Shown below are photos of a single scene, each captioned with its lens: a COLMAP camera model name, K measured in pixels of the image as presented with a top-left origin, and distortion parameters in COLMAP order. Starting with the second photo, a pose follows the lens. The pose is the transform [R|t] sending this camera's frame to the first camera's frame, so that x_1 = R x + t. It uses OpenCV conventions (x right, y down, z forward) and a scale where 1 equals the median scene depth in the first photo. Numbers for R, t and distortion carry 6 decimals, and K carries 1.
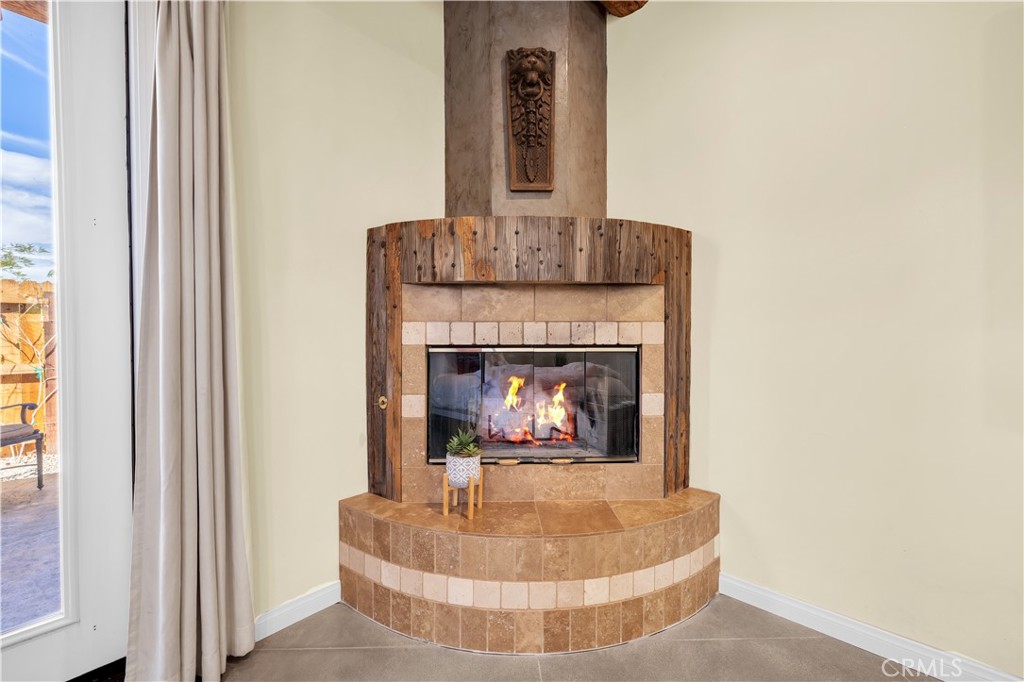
lens RADIAL K [[429.1, 0, 507.7], [0, 429.1, 334.7], [0, 0, 1]] dist [0.003880, 0.000784]
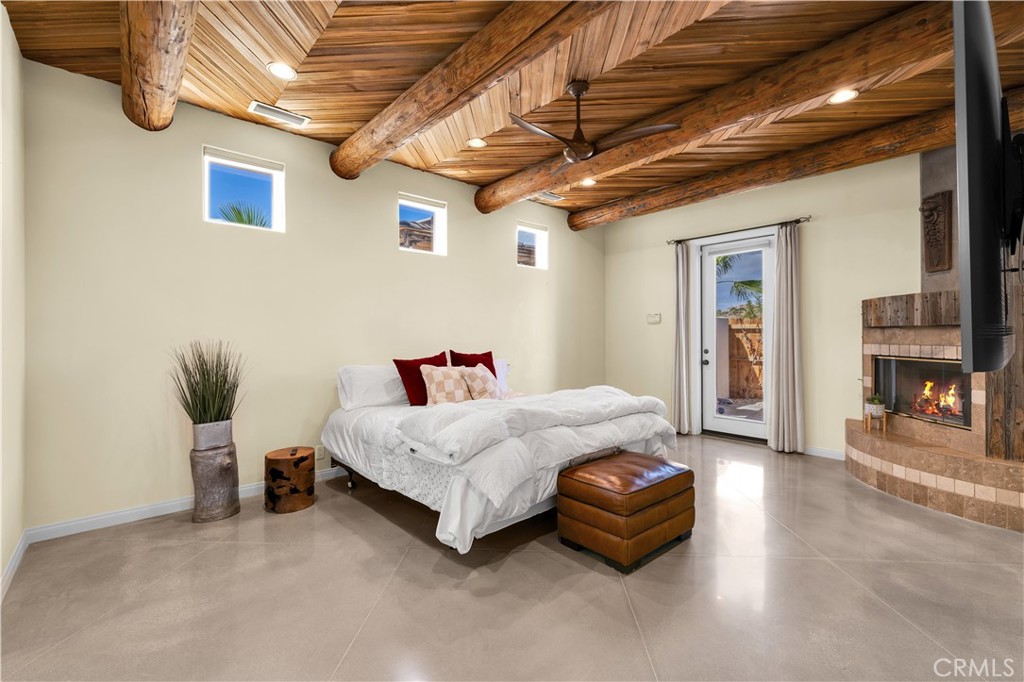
lens RADIAL K [[429.1, 0, 507.7], [0, 429.1, 334.7], [0, 0, 1]] dist [0.003880, 0.000784]
pose [[-0.097665, -0.003026, -0.995215, 2.196790], [-0.019399, 0.999811, -0.001136, -0.039621], [0.995030, 0.019195, -0.097706, -0.647831]]
